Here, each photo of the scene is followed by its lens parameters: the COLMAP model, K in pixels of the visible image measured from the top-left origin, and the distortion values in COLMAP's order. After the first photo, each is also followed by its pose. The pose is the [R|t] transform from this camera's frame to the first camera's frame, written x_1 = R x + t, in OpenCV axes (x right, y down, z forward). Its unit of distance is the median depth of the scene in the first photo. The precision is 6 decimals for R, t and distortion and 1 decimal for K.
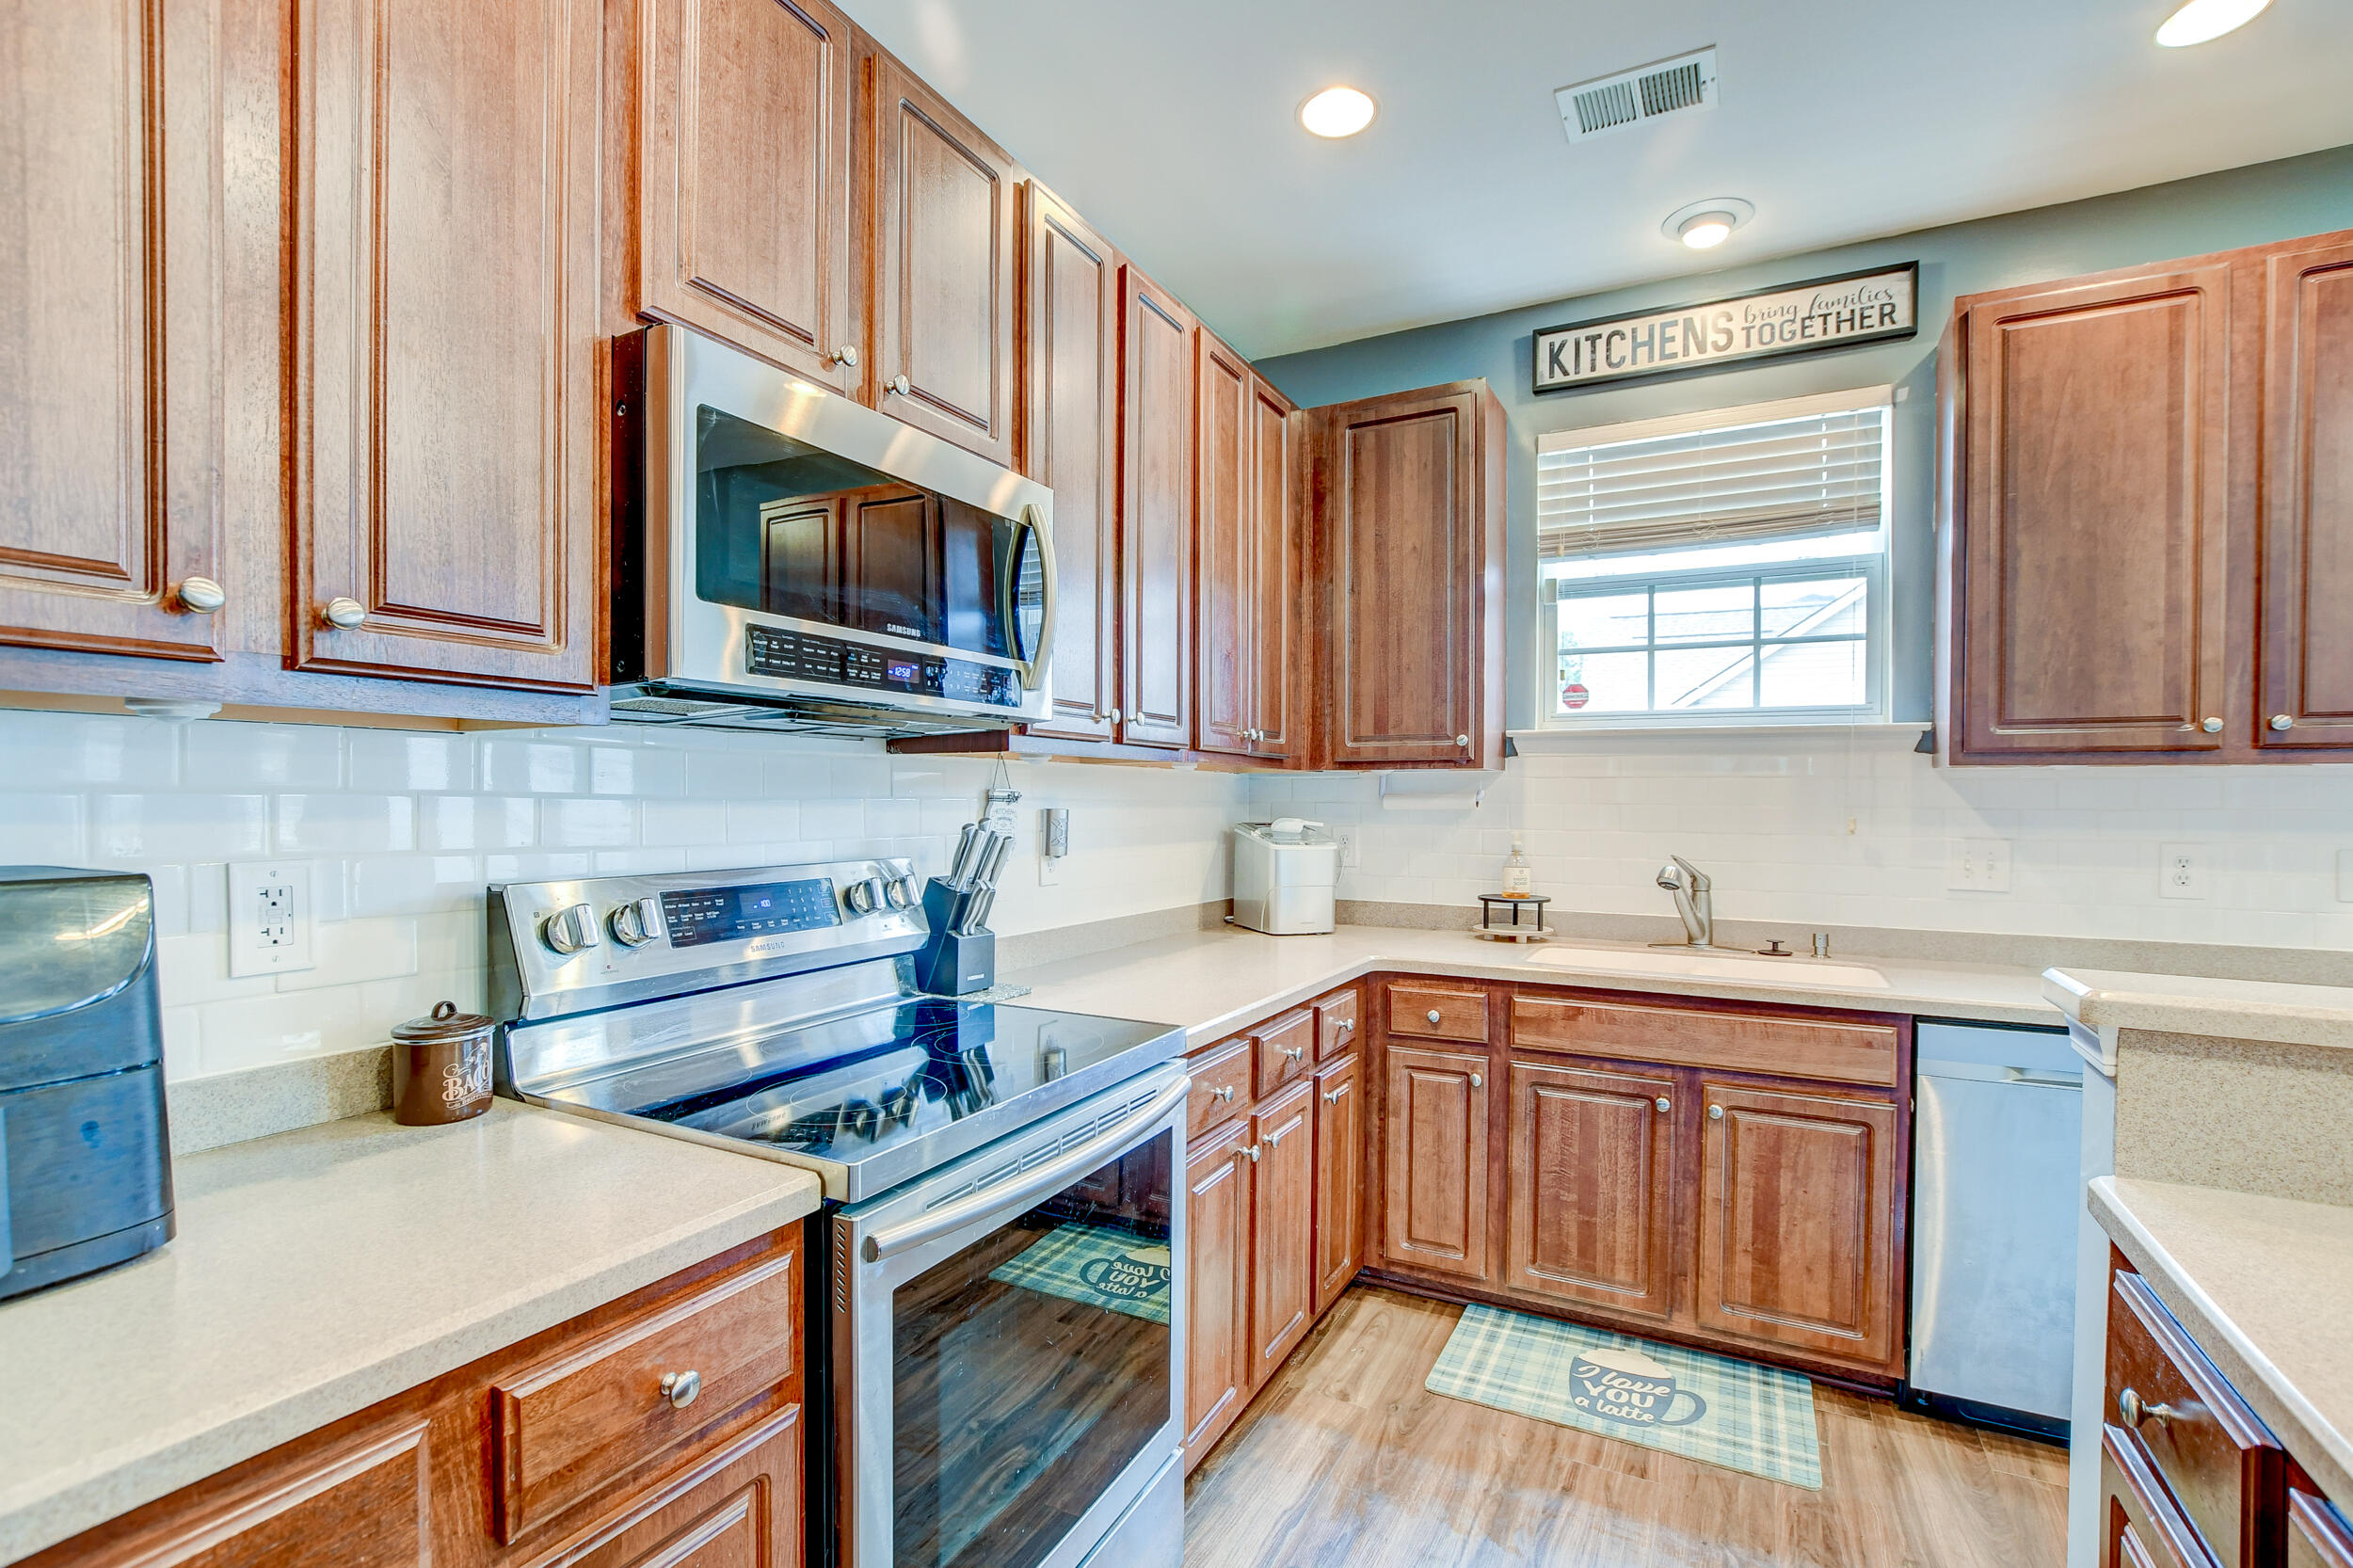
lens RADIAL K [[1033.1, 0, 1175.3], [0, 1033.1, 798.8], [0, 0, 1]] dist [-0.000794, 0.000115]
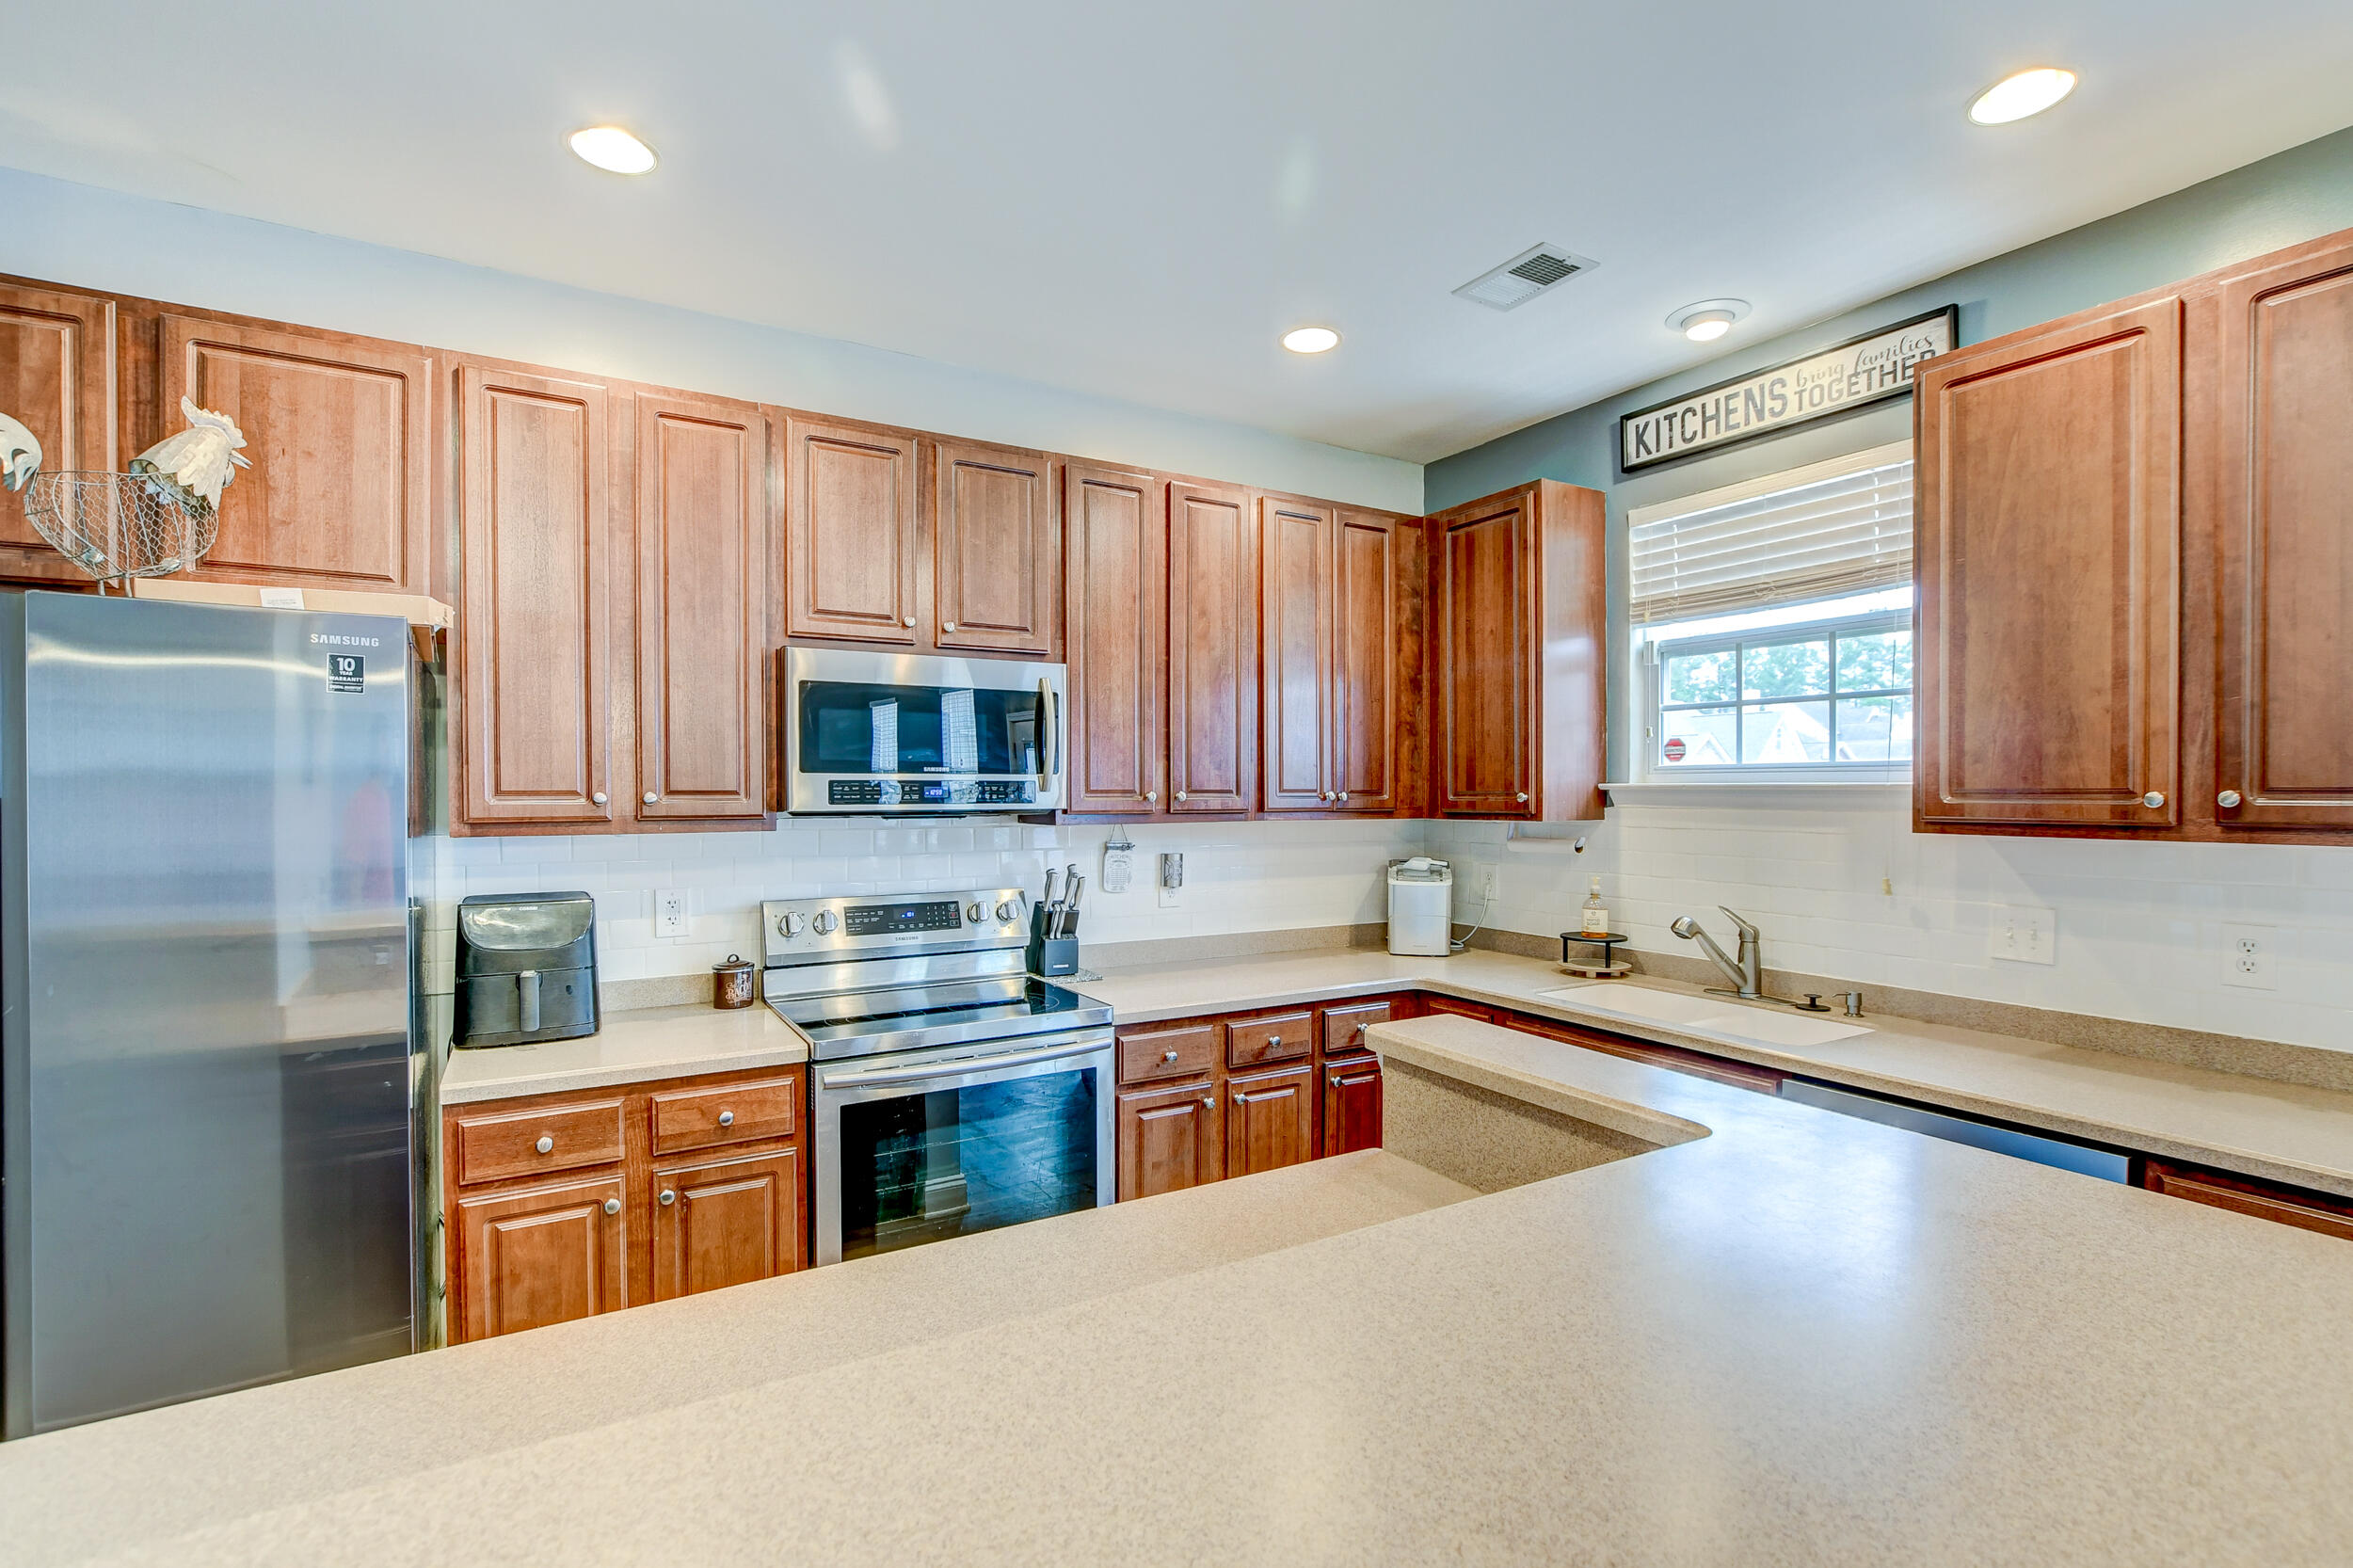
lens RADIAL K [[1033.1, 0, 1212.1], [0, 1033.1, 794.3], [0, 0, 1]] dist [-0.000794, 0.000115]
pose [[0.864400, -0.004805, -0.502782, 0.702094], [0.004194, 0.999988, -0.002348, -0.073775], [0.502788, -0.000079, 0.864410, -0.213049]]
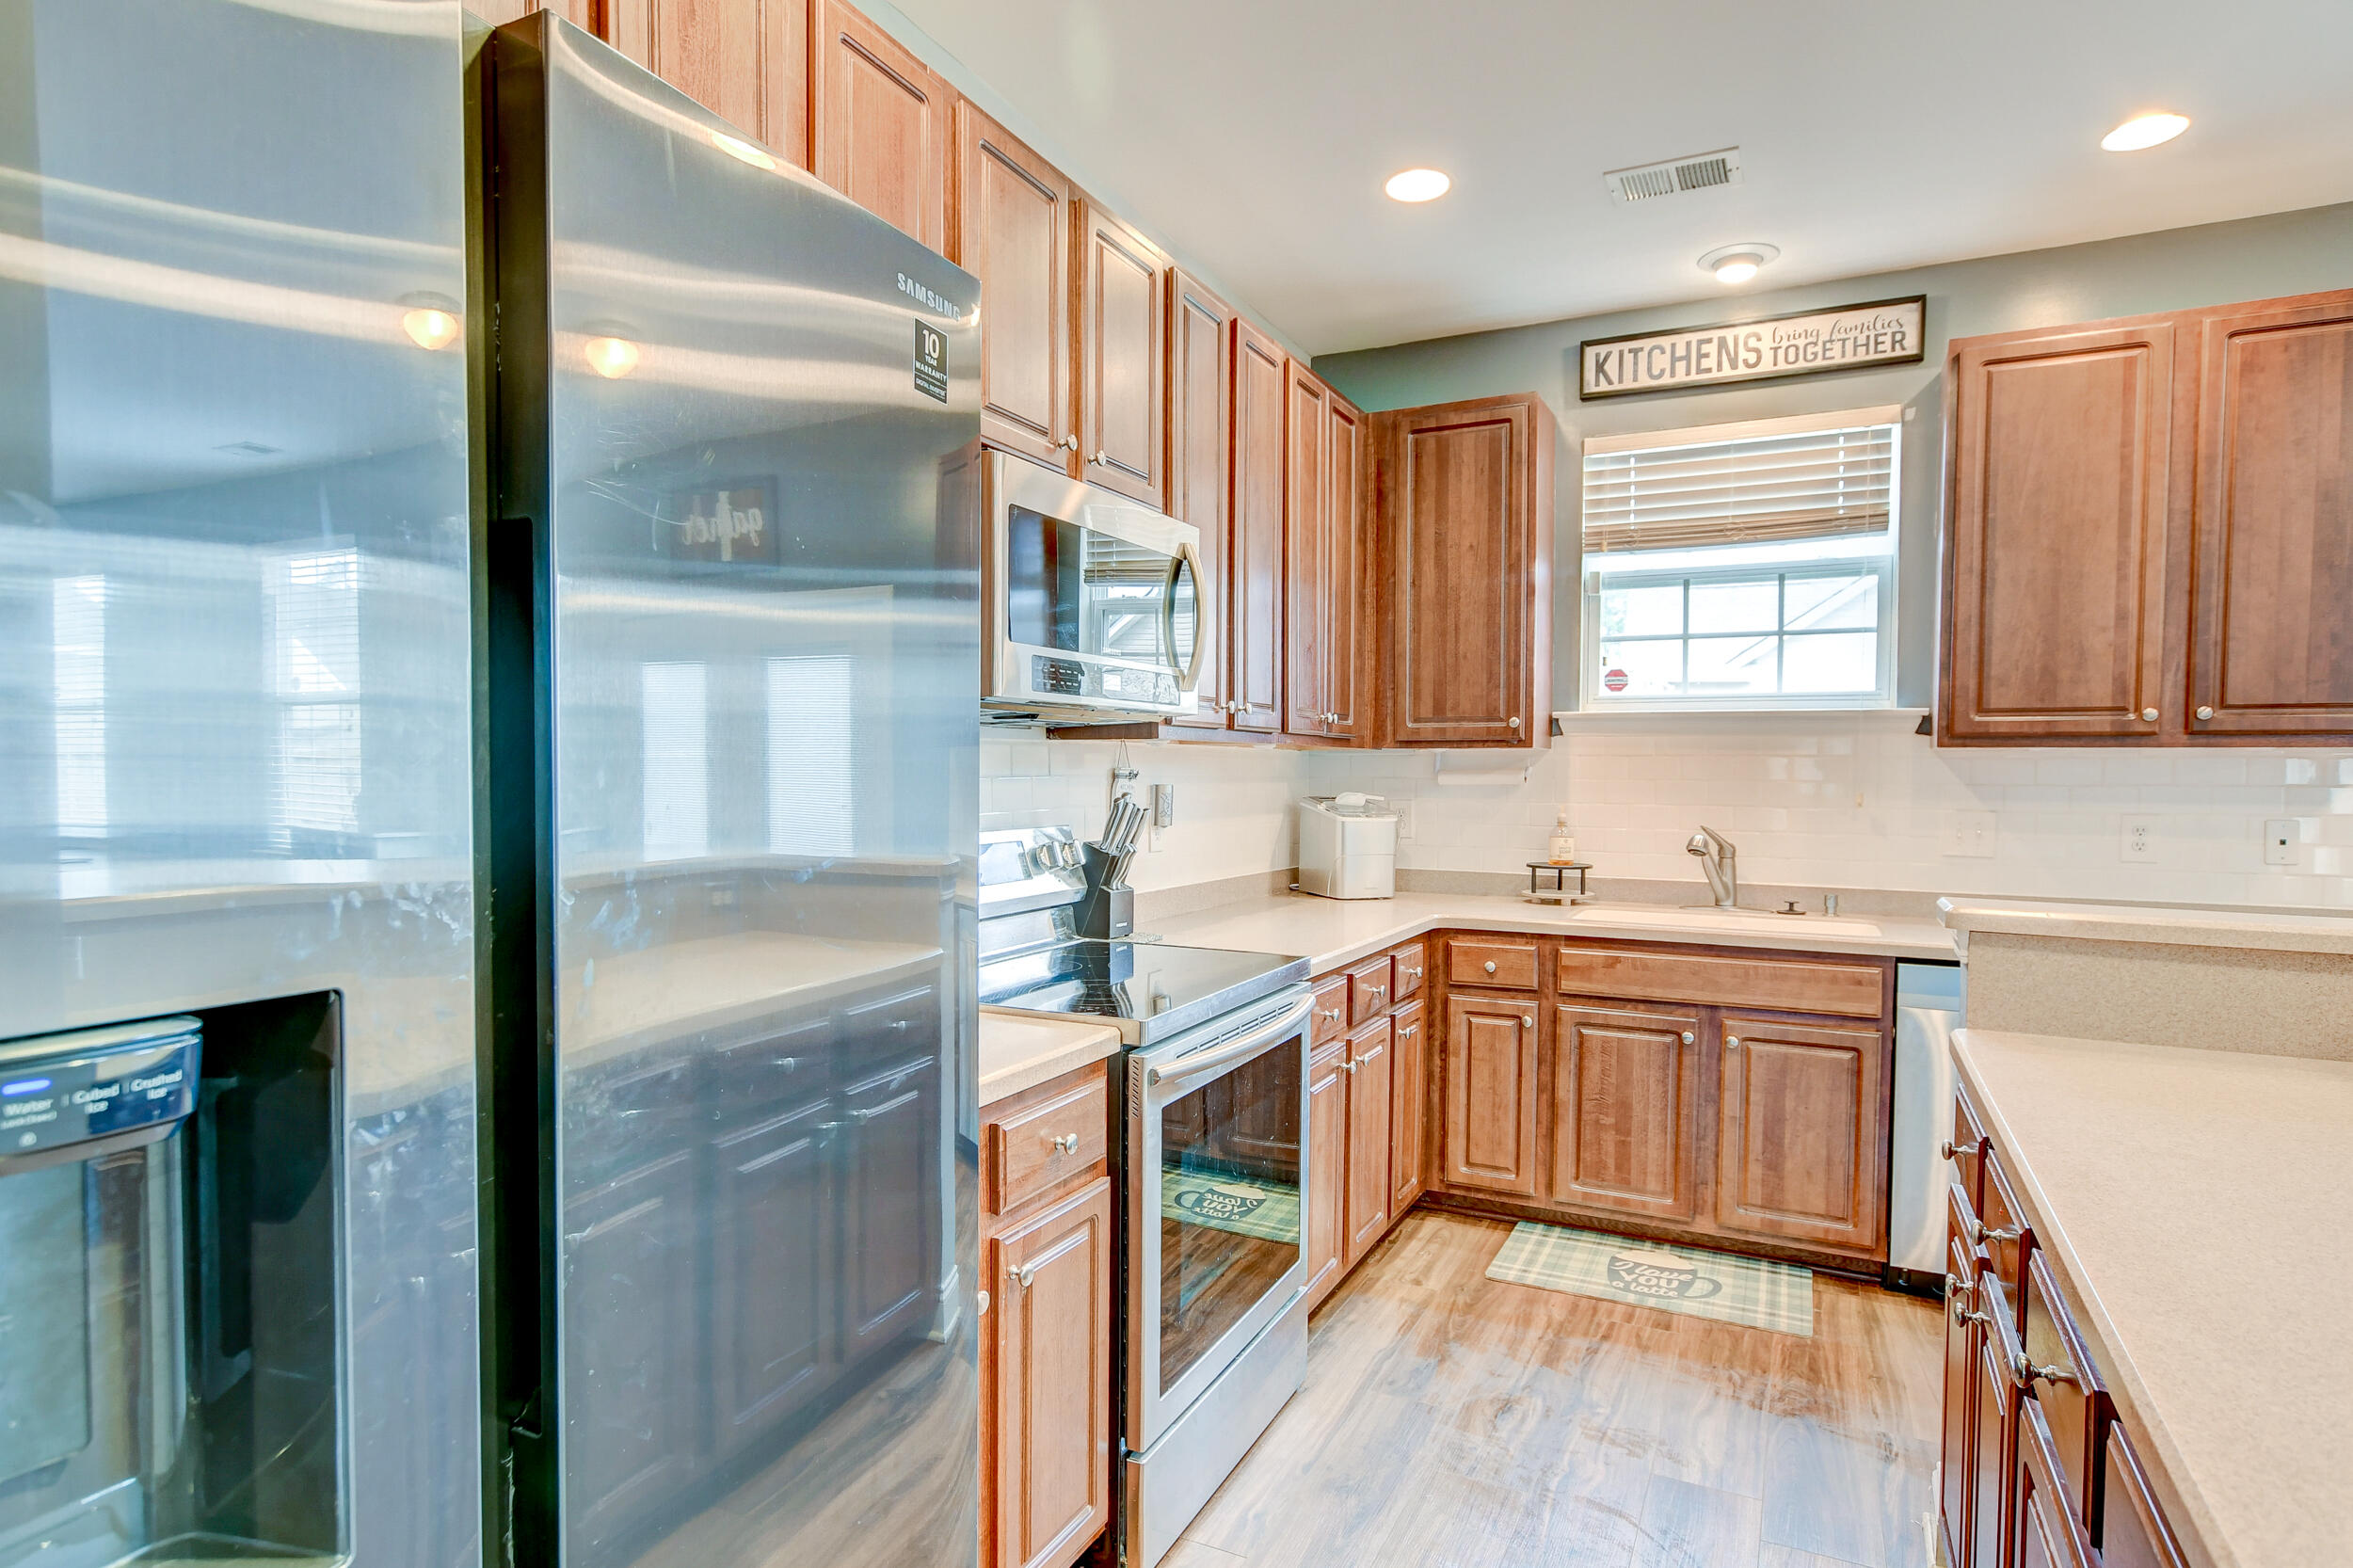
lens RADIAL K [[1209.7, 0, 1179.4], [0, 1209.7, 793.3], [0, 0, 1]] dist [0.016325, 0.000952]
pose [[0.999710, -0.000239, 0.024078, -0.140916], [-0.000252, 0.999792, 0.020371, -0.008660], [-0.024078, -0.020372, 0.999503, -0.365252]]
